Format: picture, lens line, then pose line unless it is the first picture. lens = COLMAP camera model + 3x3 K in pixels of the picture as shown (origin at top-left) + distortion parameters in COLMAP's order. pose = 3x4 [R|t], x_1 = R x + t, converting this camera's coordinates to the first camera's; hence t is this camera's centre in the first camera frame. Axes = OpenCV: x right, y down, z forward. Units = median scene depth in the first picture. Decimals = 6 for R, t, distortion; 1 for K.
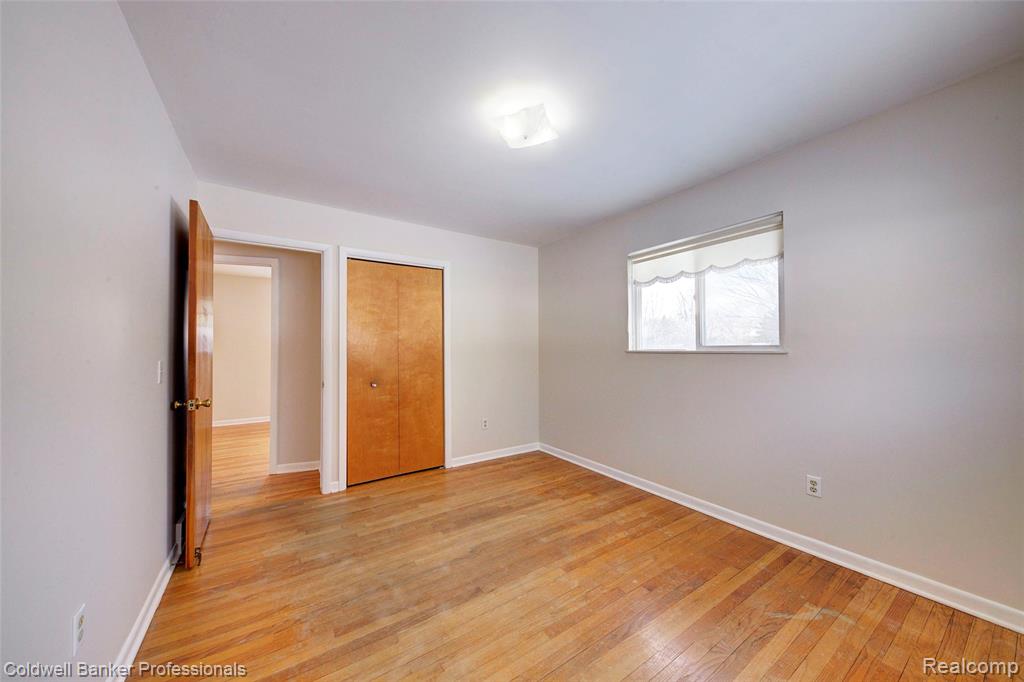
lens RADIAL K [[352.0, 0, 512.7], [0, 352.0, 342.2], [0, 0, 1]] dist [0.013177, -0.007372]
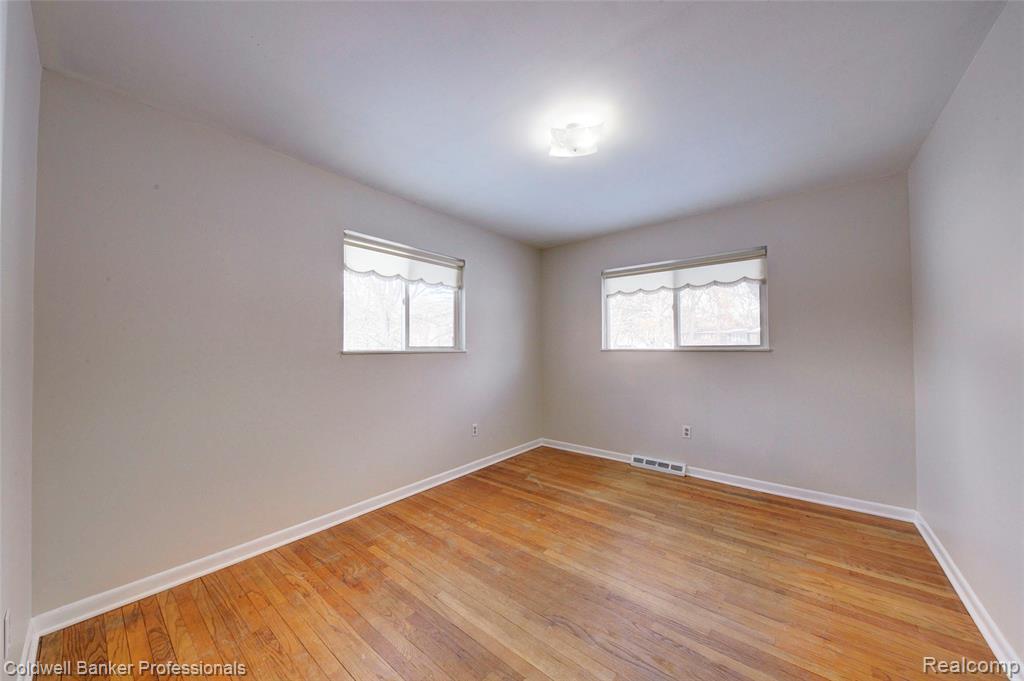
lens RADIAL K [[352.0, 0, 512.7], [0, 352.0, 341.7], [0, 0, 1]] dist [0.013177, -0.007372]
pose [[-0.291032, 0.019160, 0.956521, -0.676342], [-0.012419, 0.999640, -0.023803, 0.019100], [-0.956633, -0.018806, -0.290689, 1.090300]]
